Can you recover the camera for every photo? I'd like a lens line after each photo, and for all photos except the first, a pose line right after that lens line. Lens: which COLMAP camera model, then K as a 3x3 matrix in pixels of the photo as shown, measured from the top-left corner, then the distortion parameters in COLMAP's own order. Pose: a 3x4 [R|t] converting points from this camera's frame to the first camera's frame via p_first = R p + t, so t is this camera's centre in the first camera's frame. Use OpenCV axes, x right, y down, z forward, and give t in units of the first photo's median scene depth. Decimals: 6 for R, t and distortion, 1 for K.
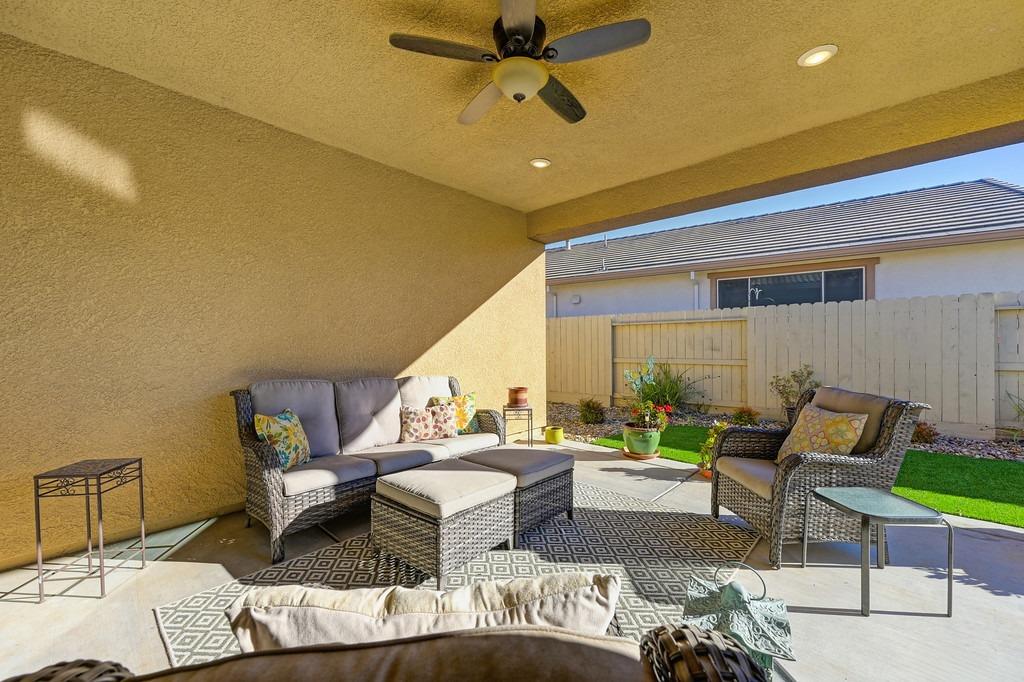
lens RADIAL K [[413.5, 0, 514.1], [0, 413.5, 346.4], [0, 0, 1]] dist [0.000088, 0.000014]
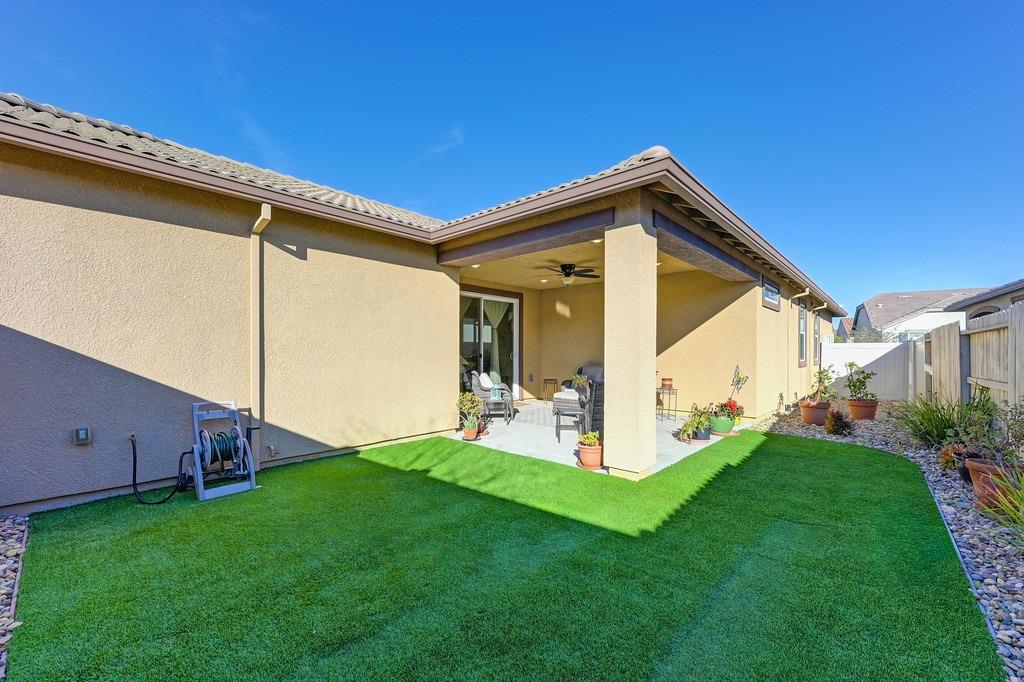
lens RADIAL K [[413.5, 0, 514.1], [0, 413.5, 346.4], [0, 0, 1]] dist [0.000088, 0.000014]
pose [[0.001094, -0.009128, -0.999958, 1.788505], [-0.011485, 0.999892, -0.009140, -0.019127], [0.999933, 0.011494, 0.000989, 0.276507]]
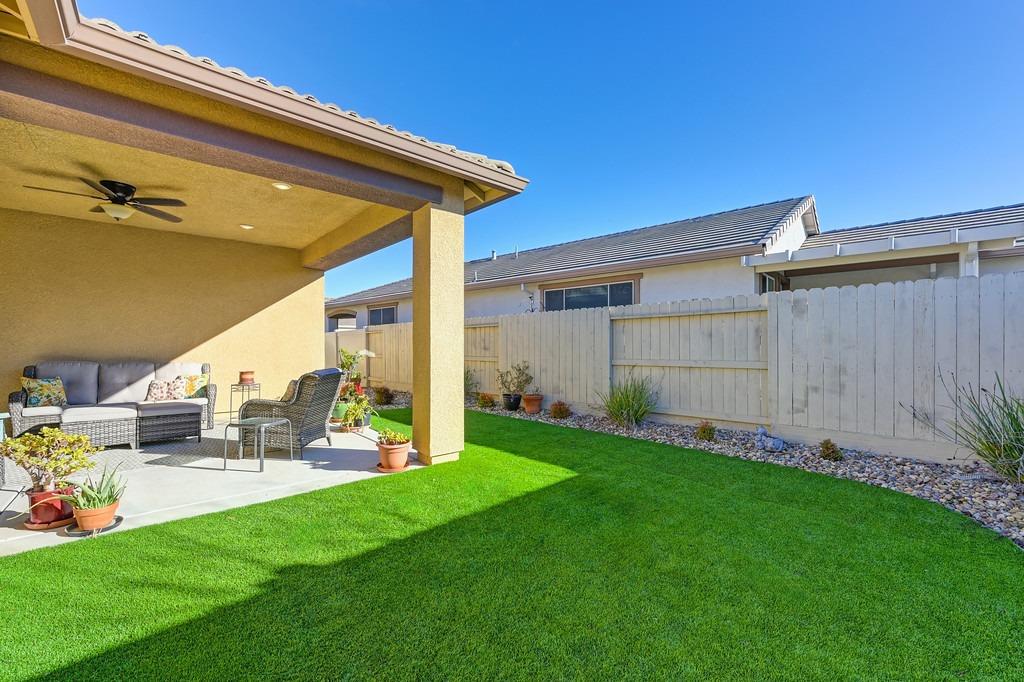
lens RADIAL K [[423.6, 0, 516.3], [0, 423.6, 346.9], [0, 0, 1]] dist [0.001590, 0.000052]
pose [[0.994585, 0.007143, -0.103684, 1.094772], [-0.007466, 0.999968, -0.002729, 0.006873], [0.103662, 0.003488, 0.994607, -0.428288]]
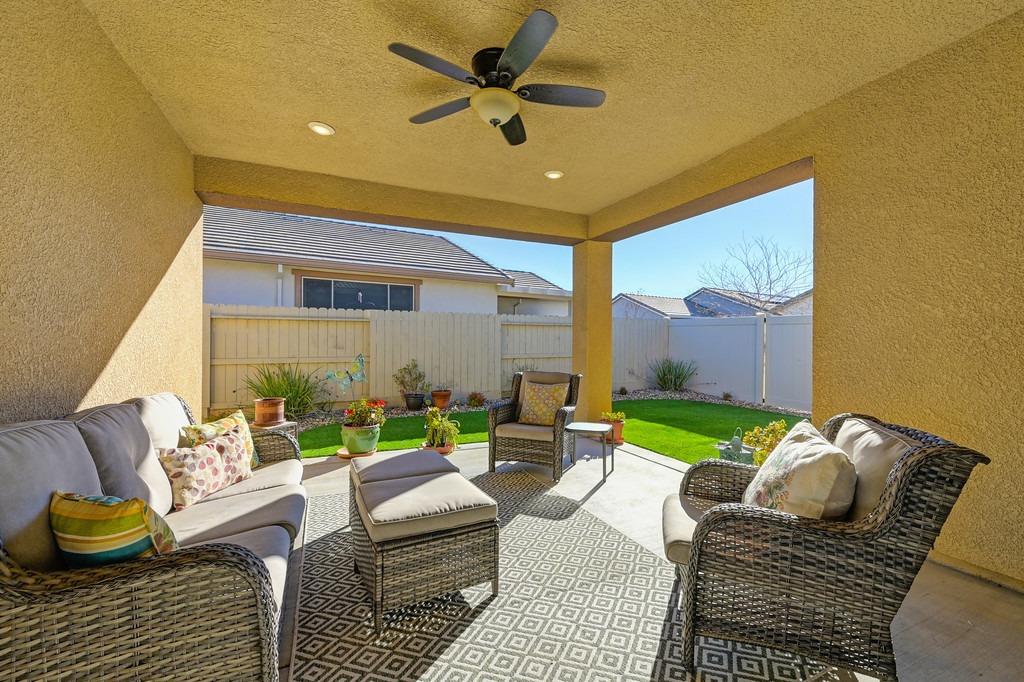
lens RADIAL K [[427.3, 0, 526.2], [0, 427.3, 337.8], [0, 0, 1]] dist [-0.000143, -0.000064]
pose [[0.371360, 0.016790, 0.928337, -0.517460], [-0.002193, 0.999850, -0.017207, -0.000492], [-0.928487, 0.004354, 0.371340, 0.253851]]
